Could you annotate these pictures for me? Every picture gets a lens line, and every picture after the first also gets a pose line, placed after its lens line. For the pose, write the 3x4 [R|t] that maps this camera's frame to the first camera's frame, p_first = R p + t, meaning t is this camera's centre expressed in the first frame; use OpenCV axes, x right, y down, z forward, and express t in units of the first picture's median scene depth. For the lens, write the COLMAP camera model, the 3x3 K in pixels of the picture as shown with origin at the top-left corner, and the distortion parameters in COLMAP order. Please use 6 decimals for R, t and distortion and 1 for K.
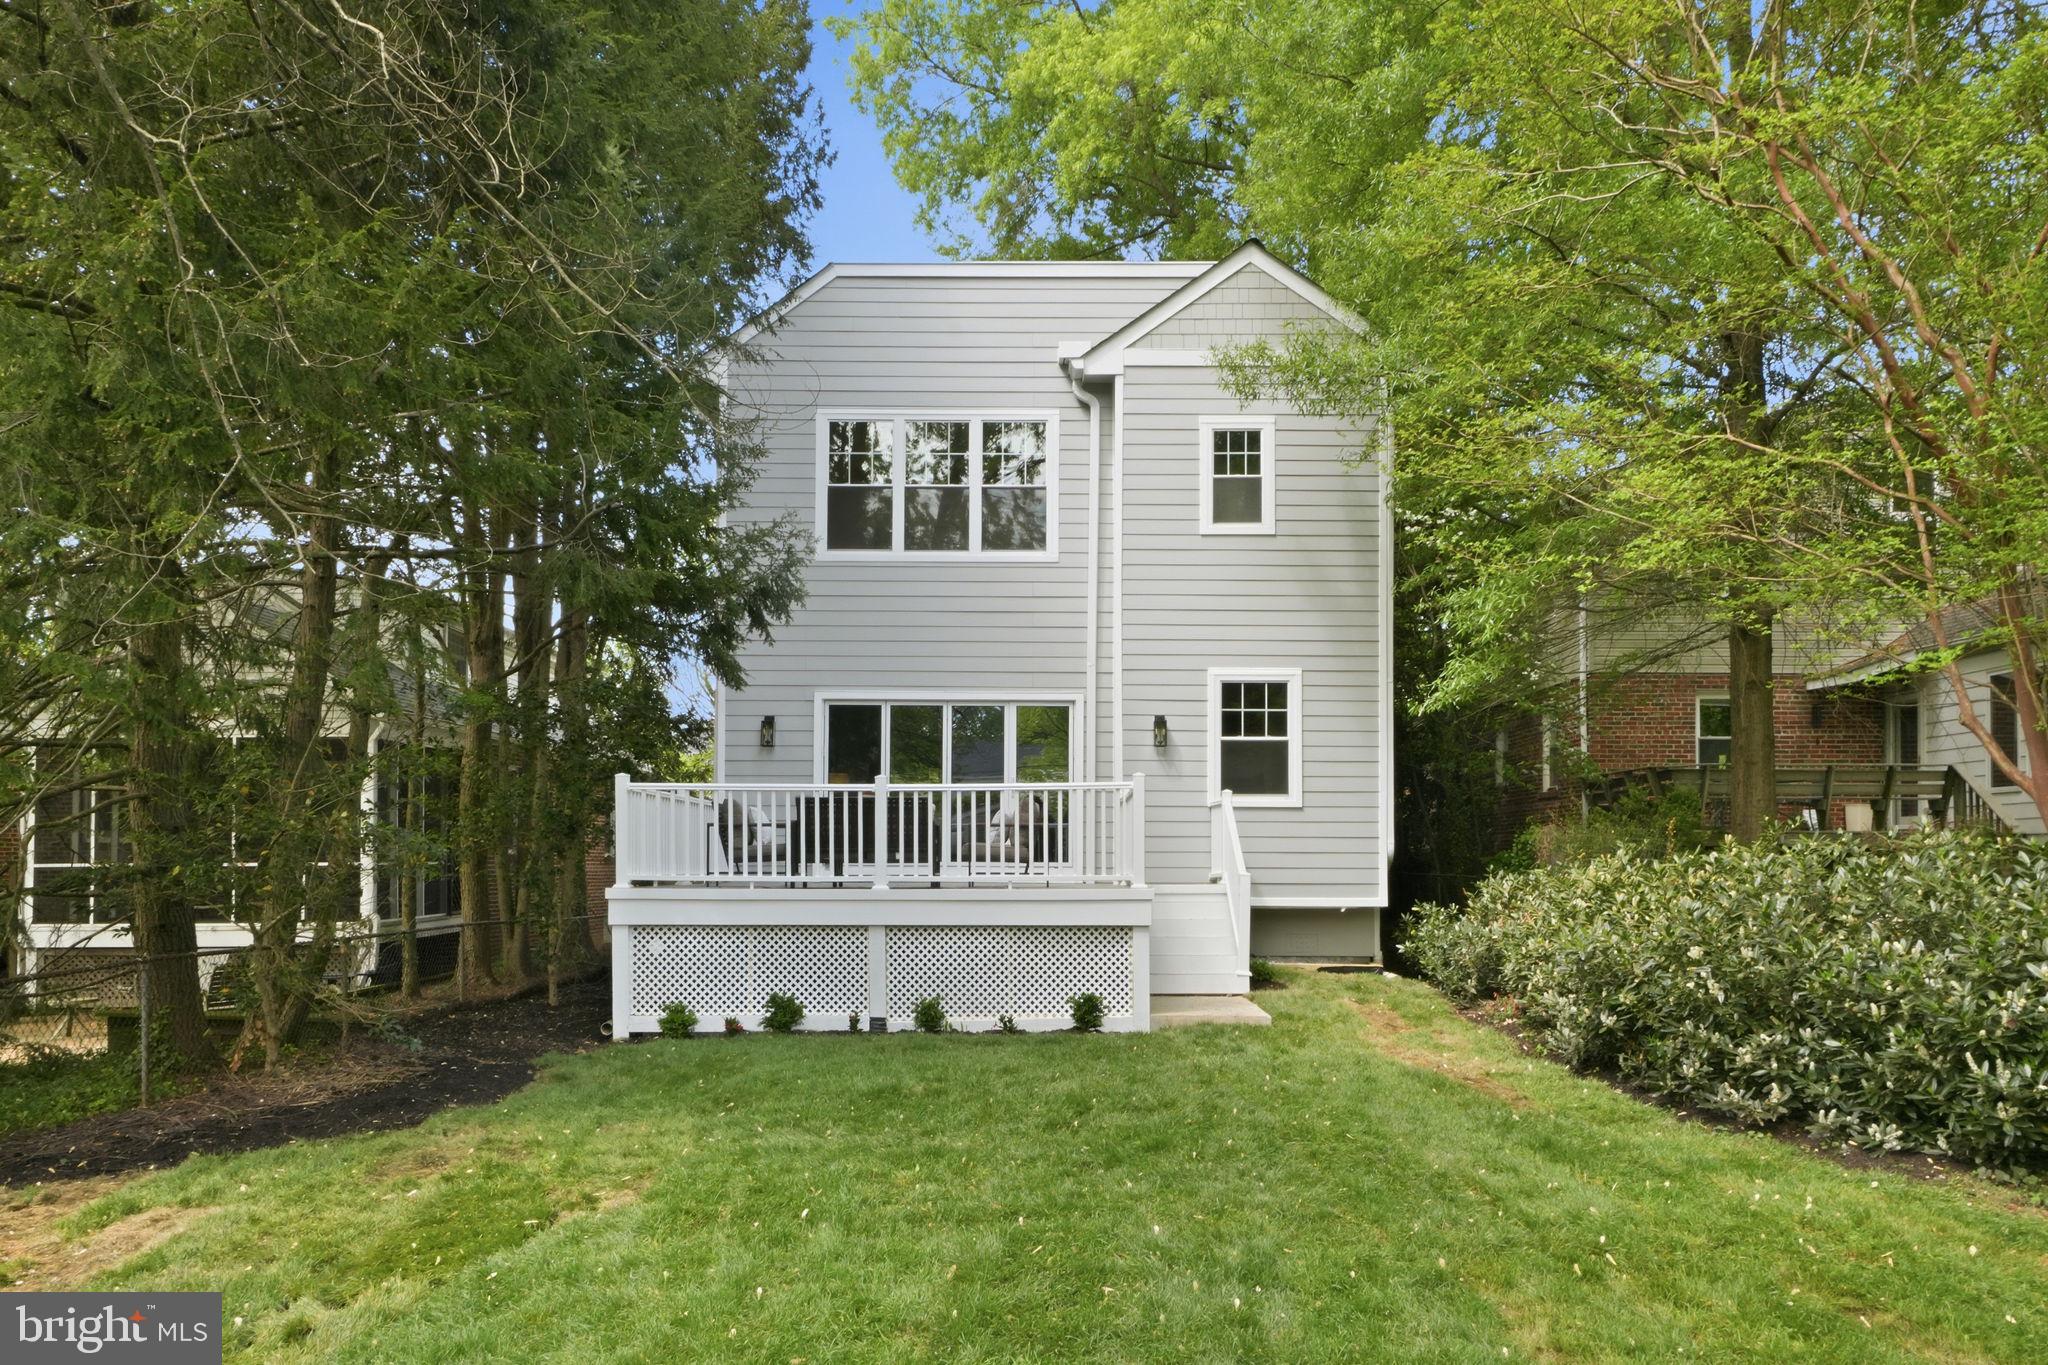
lens RADIAL K [[971.3, 0, 1057.9], [0, 971.3, 664.1], [0, 0, 1]] dist [-0.000620, 0.000552]
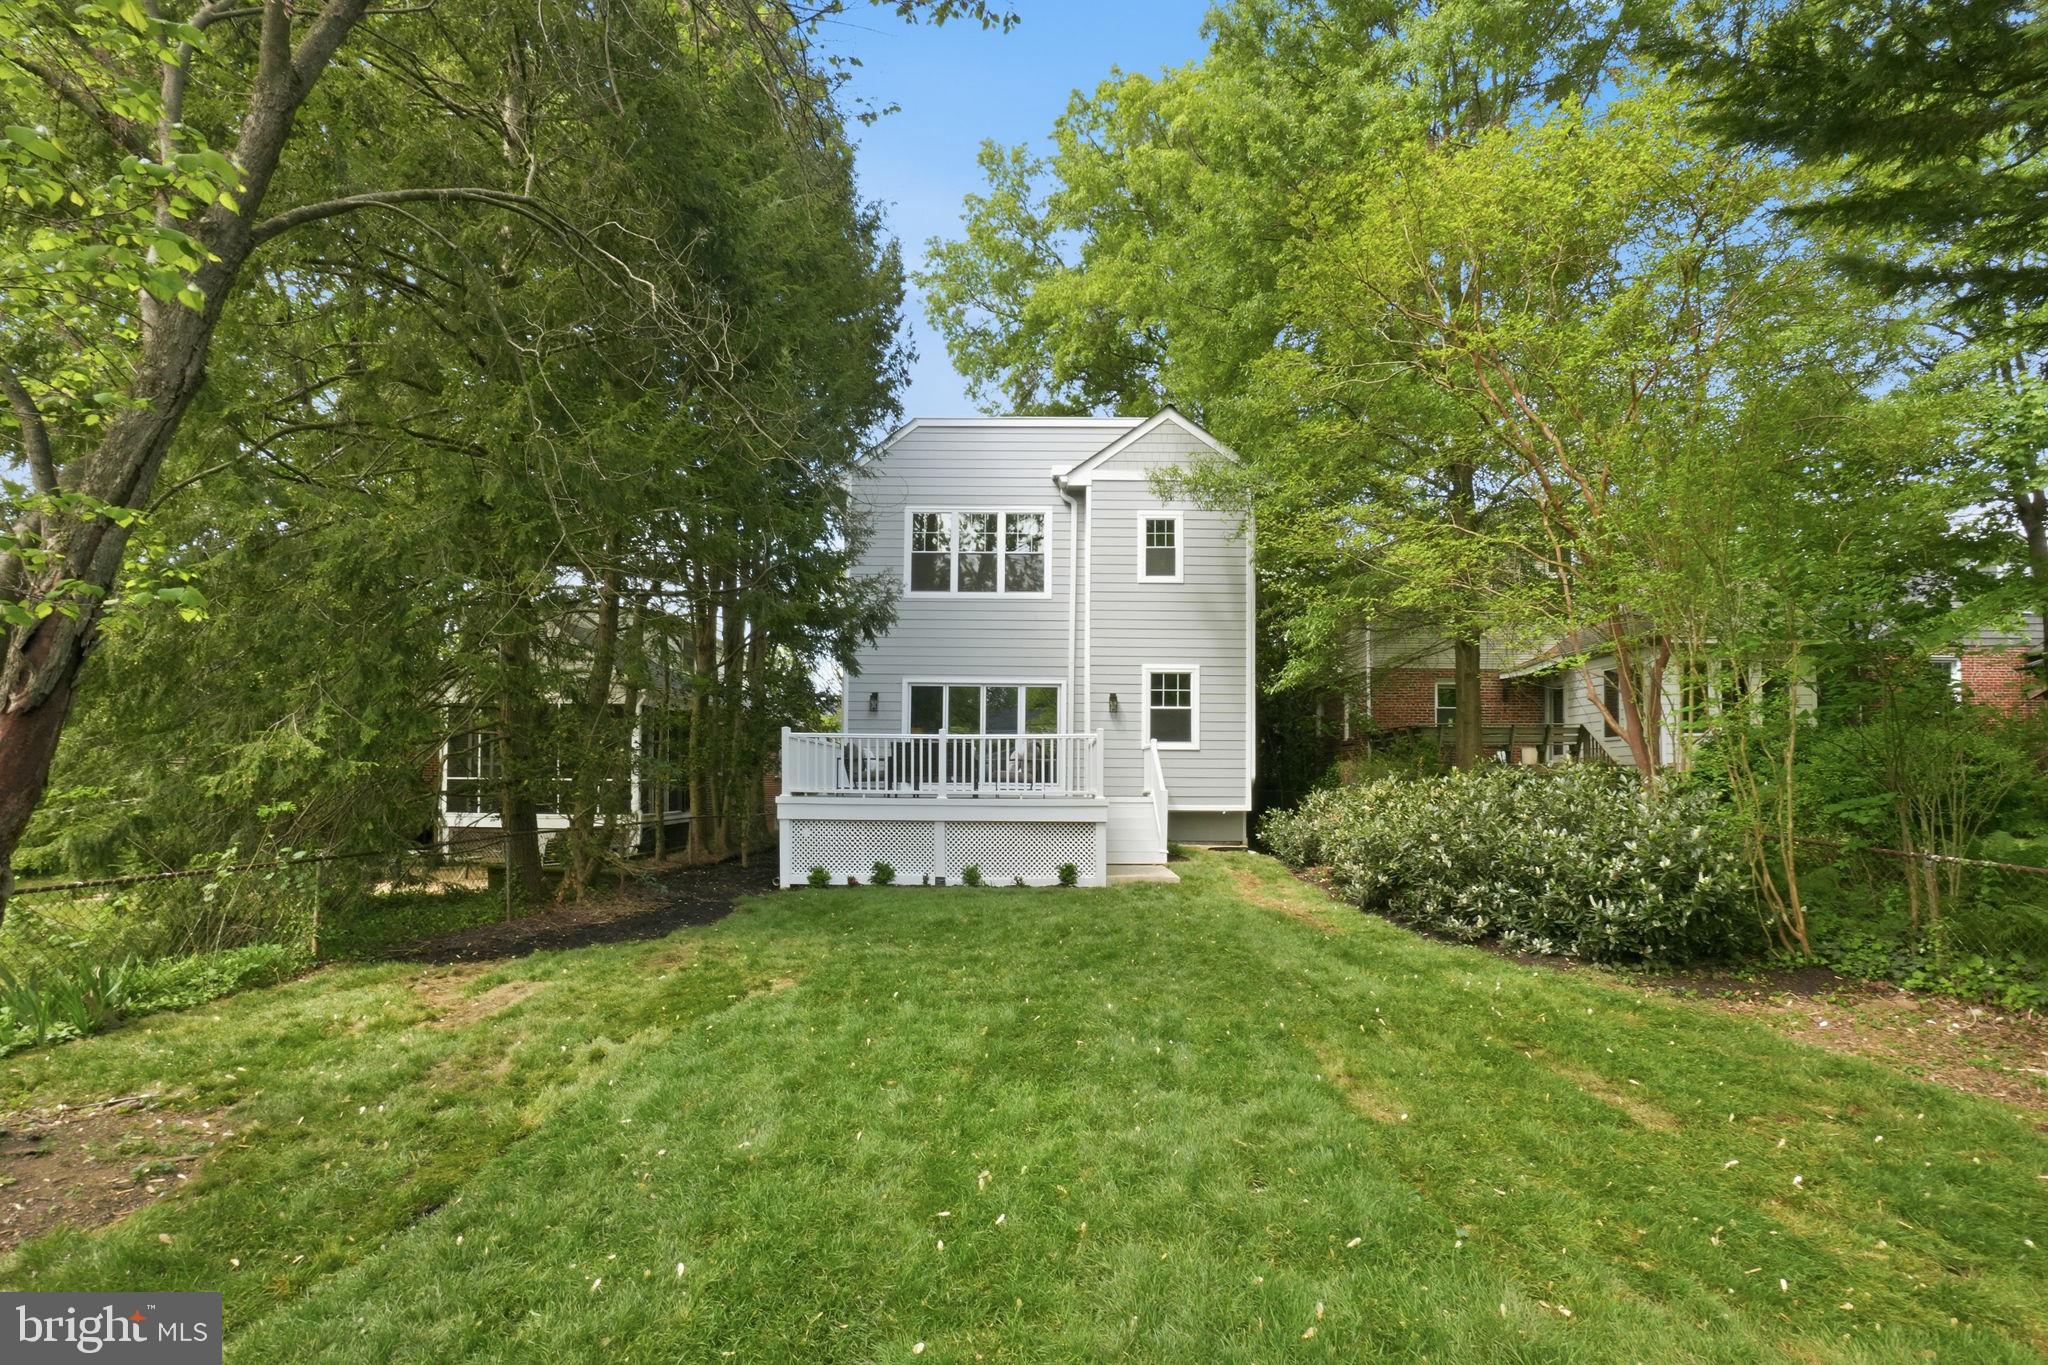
lens RADIAL K [[911.2, 0, 1024.0], [0, 911.2, 682.5], [0, 0, 1]] dist [-0.001888, 0.000361]
pose [[0.998629, 0.005657, -0.052047, 0.035800], [-0.004767, 0.999841, 0.017210, 0.009384], [0.052136, -0.016938, 0.998496, -0.551778]]
